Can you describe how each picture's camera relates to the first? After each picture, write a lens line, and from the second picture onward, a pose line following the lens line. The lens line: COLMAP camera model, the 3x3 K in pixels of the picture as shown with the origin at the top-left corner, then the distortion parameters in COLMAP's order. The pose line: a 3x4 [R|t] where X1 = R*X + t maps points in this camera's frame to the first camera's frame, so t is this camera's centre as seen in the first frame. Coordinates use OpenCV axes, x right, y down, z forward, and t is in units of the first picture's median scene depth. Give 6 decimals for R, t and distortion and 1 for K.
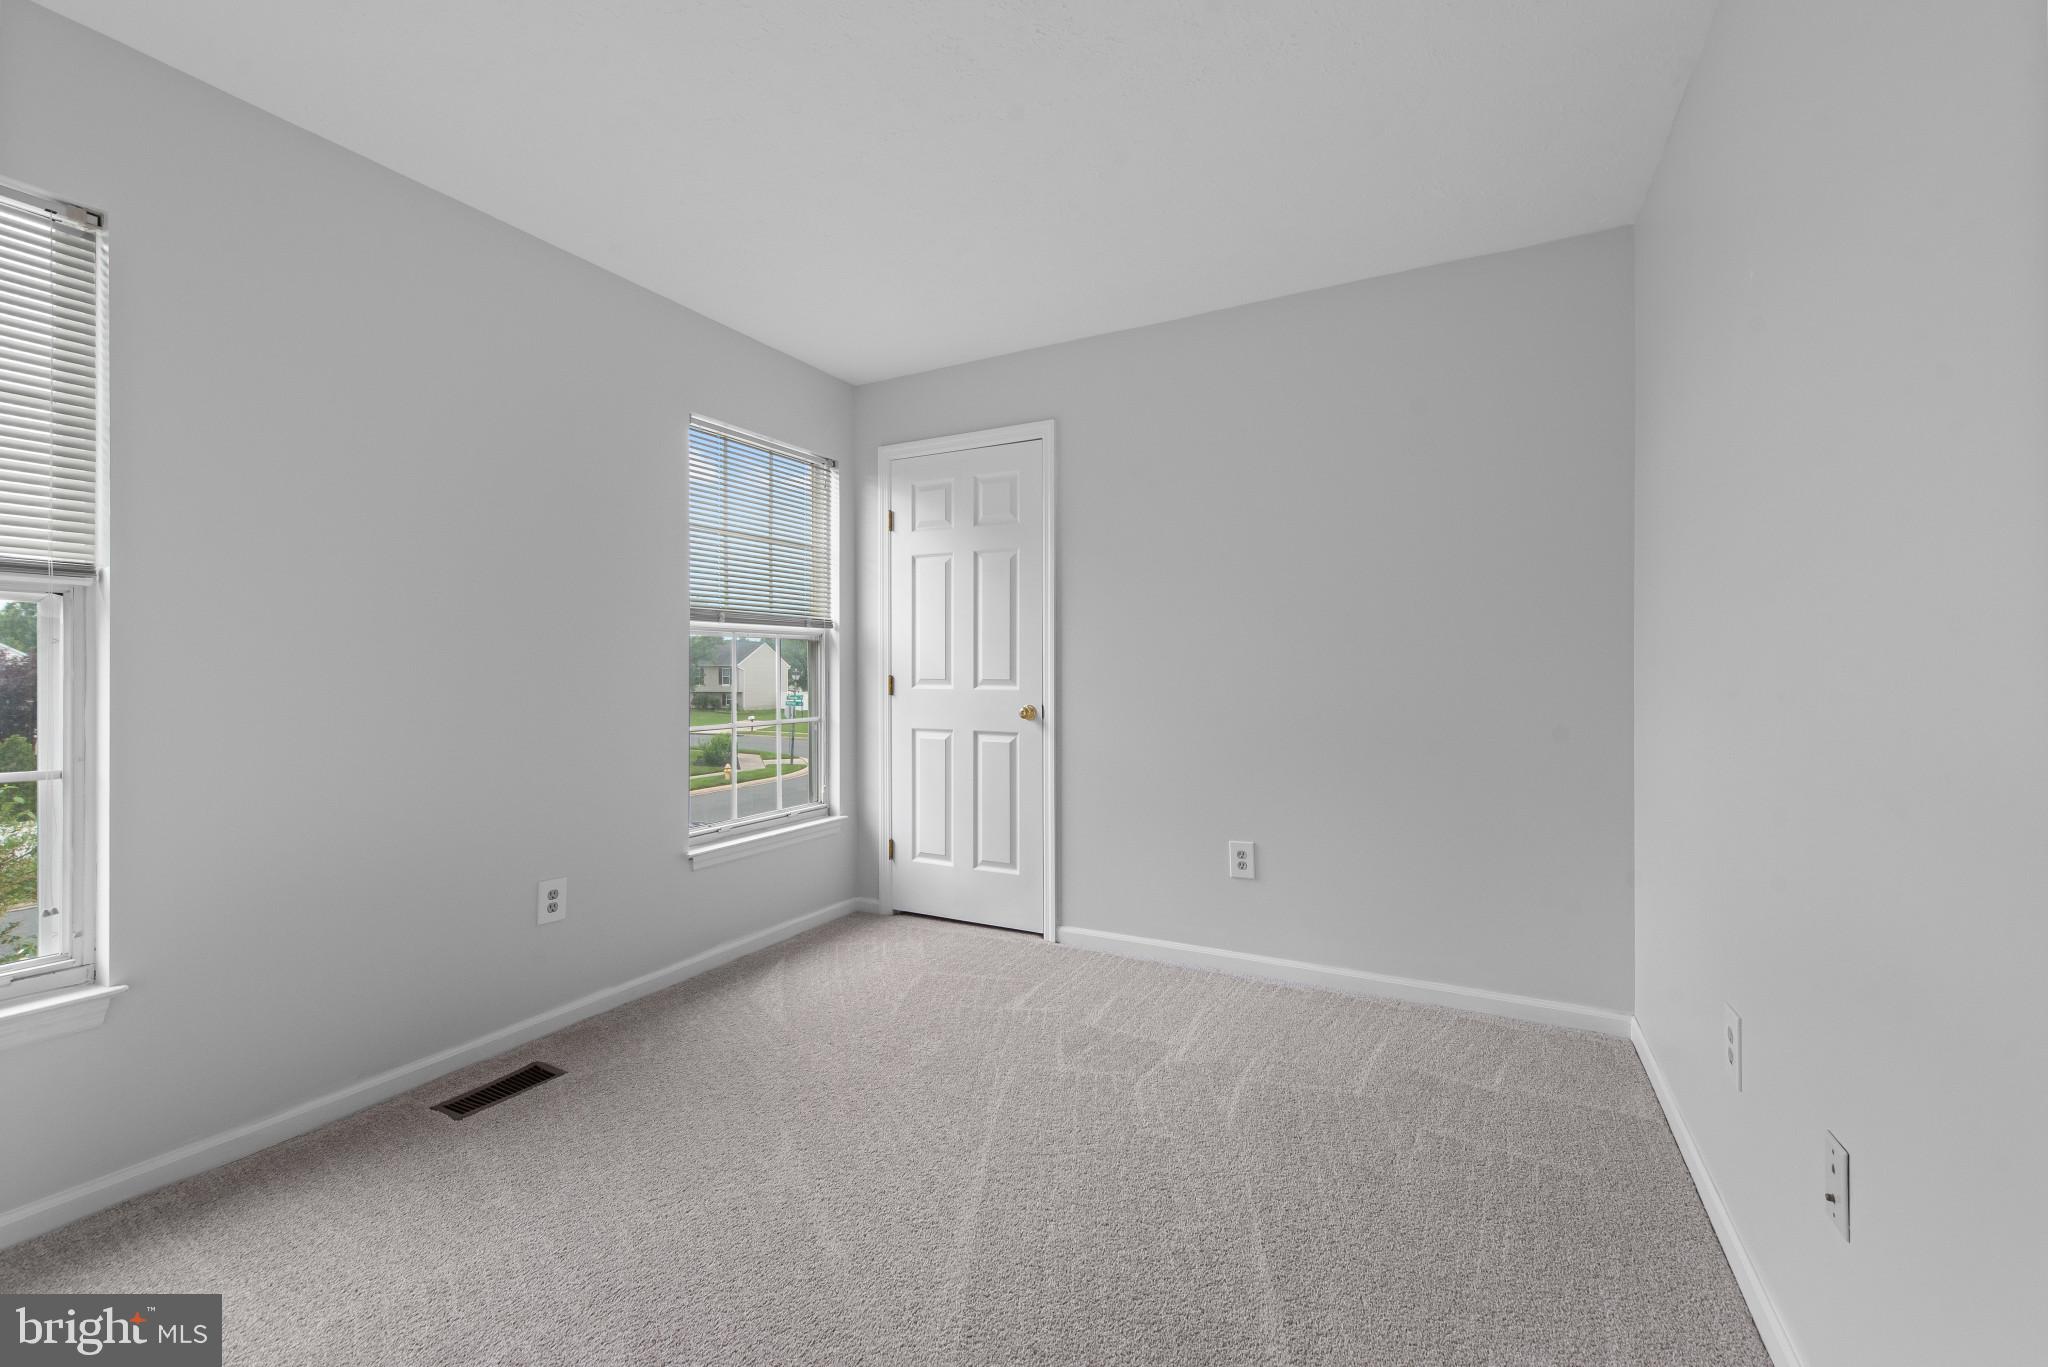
lens RADIAL K [[839.1, 0, 1022.7], [0, 839.1, 674.6], [0, 0, 1]] dist [0.009701, -0.002209]
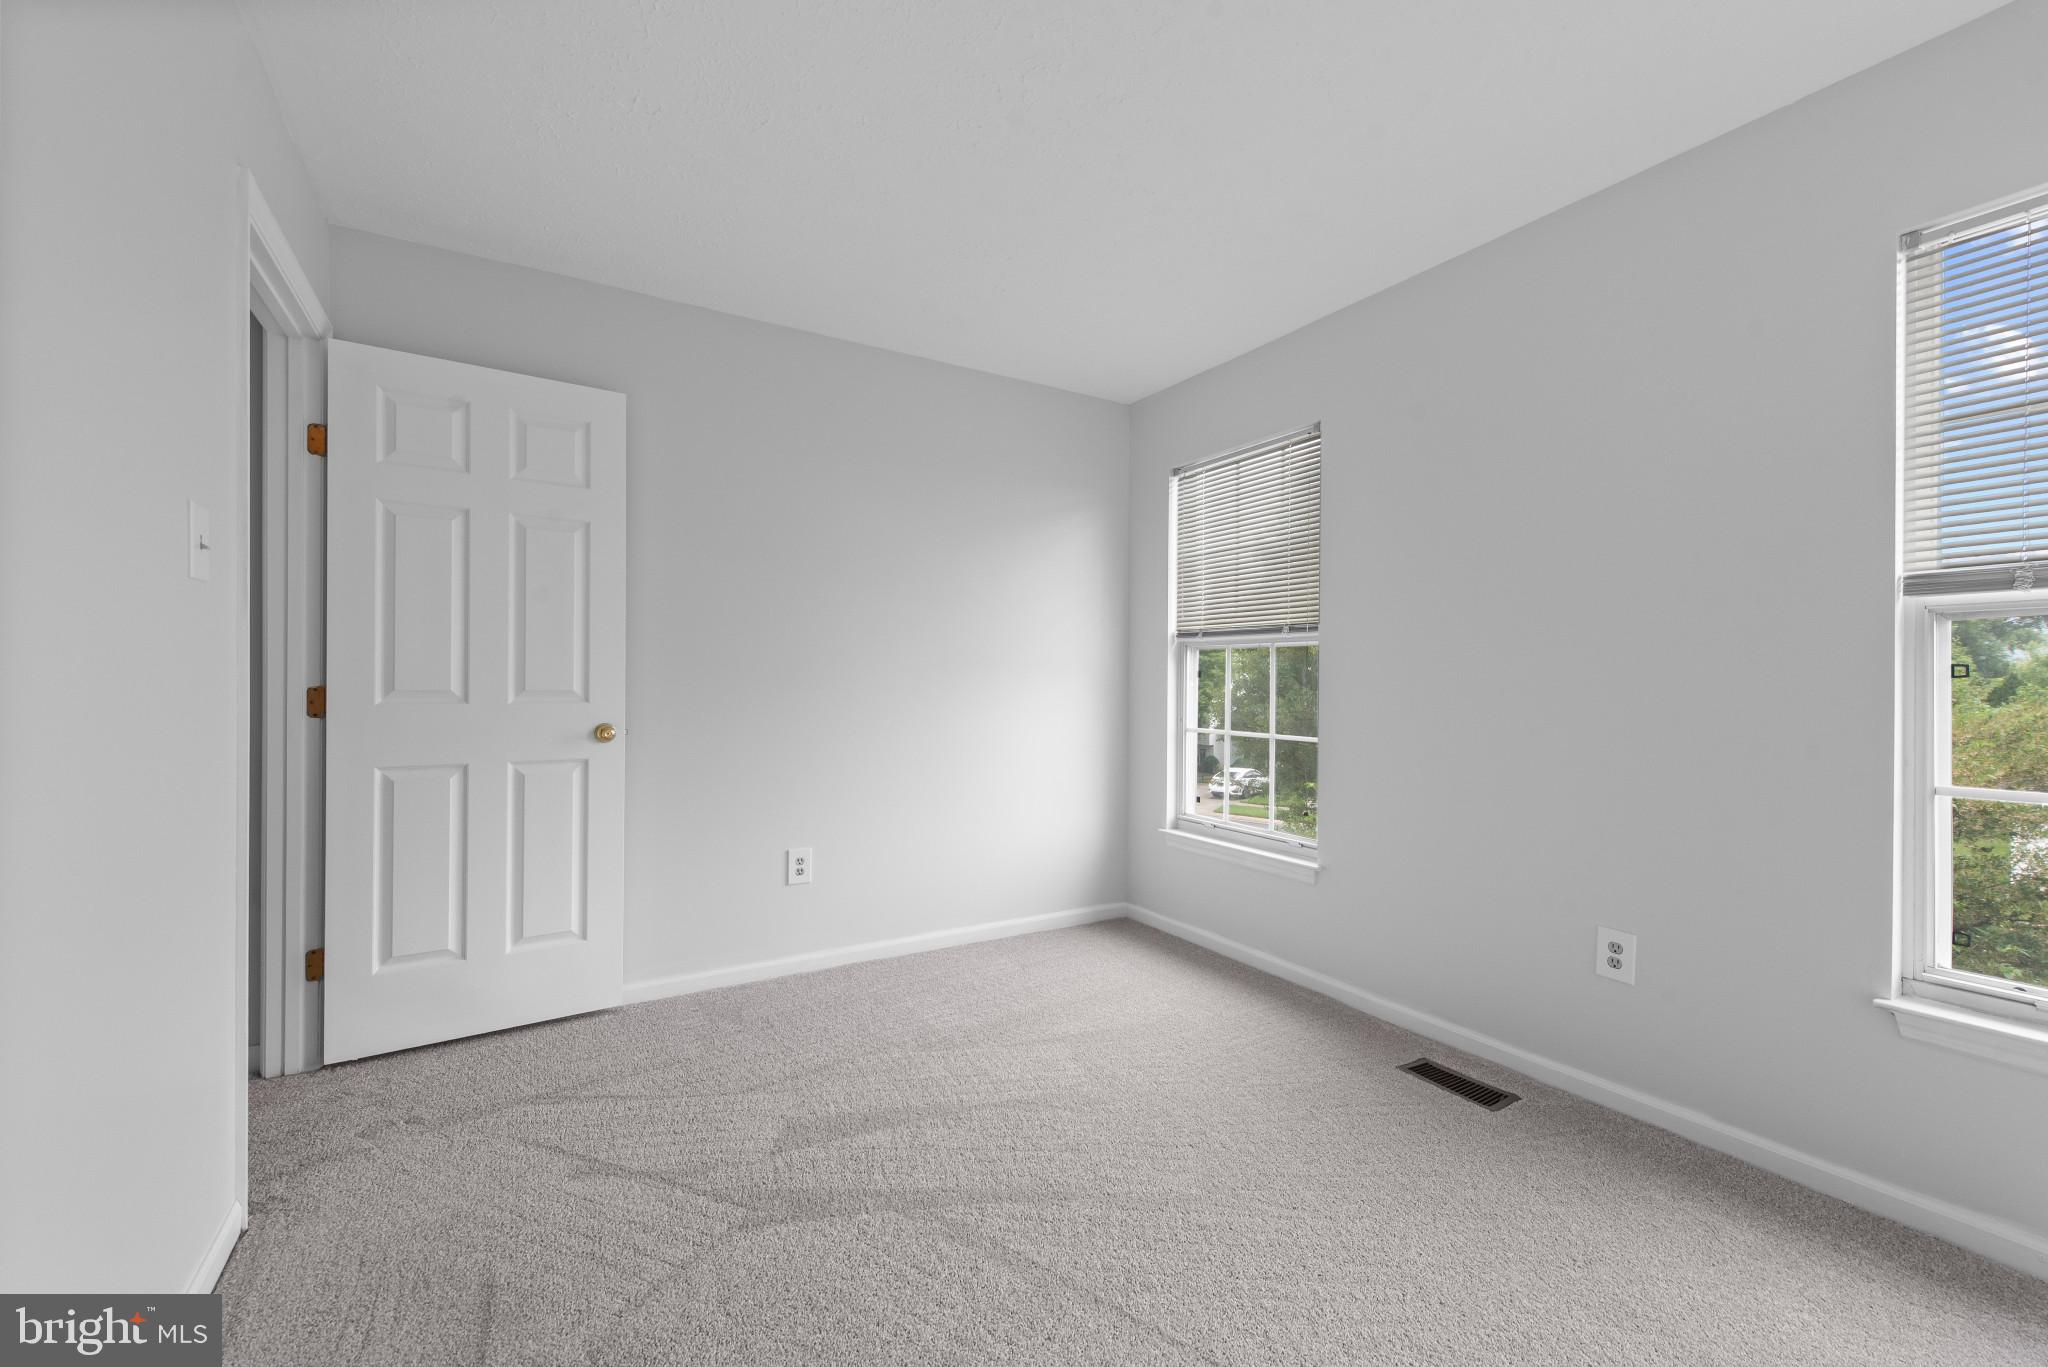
lens RADIAL K [[839.1, 0, 1023.2], [0, 839.1, 684.2], [0, 0, 1]] dist [0.009701, -0.002209]
pose [[-0.530210, -0.005504, -0.847848, 0.527056], [-0.009228, 0.999957, -0.000721, 0.001152], [0.847816, 0.007442, -0.530238, 1.028932]]
